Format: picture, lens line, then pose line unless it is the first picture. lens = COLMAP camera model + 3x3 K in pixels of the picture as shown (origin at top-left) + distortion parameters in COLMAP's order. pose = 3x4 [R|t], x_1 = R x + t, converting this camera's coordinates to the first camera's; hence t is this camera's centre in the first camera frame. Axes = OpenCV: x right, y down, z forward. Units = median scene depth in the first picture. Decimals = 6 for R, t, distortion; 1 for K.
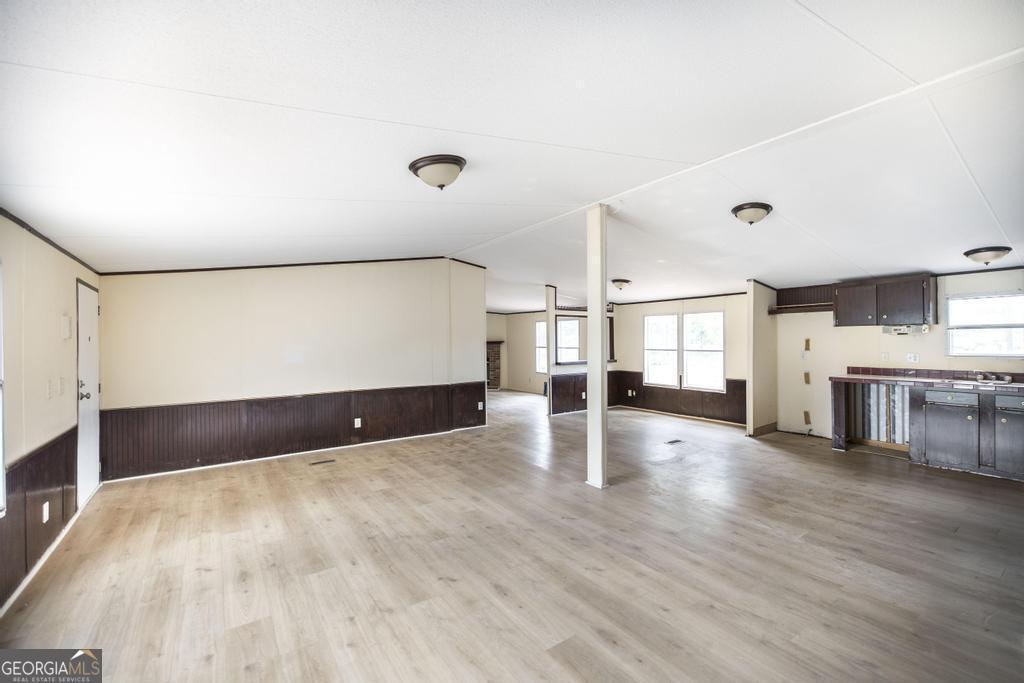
lens RADIAL K [[438.6, 0, 523.8], [0, 438.6, 337.1], [0, 0, 1]] dist [0.006326, 0.000037]
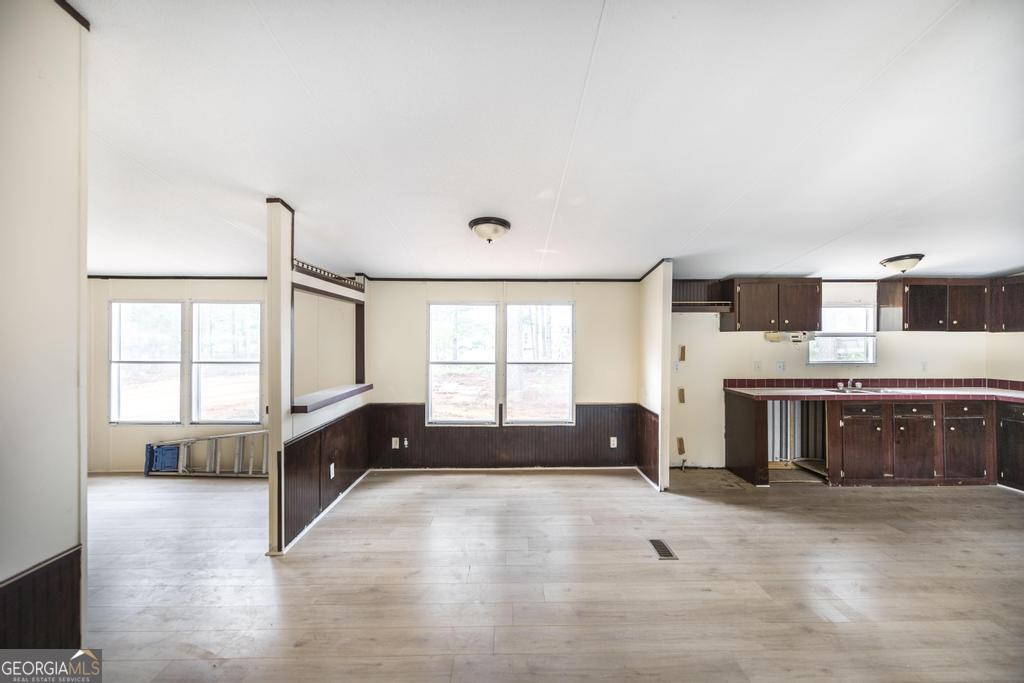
lens RADIAL K [[438.6, 0, 515.8], [0, 438.6, 337.7], [0, 0, 1]] dist [0.006326, 0.000037]
pose [[0.572677, 0.006932, 0.819752, -0.197272], [-0.010330, 0.999946, -0.001239, -0.007347], [-0.819716, -0.007759, 0.572717, 0.907220]]
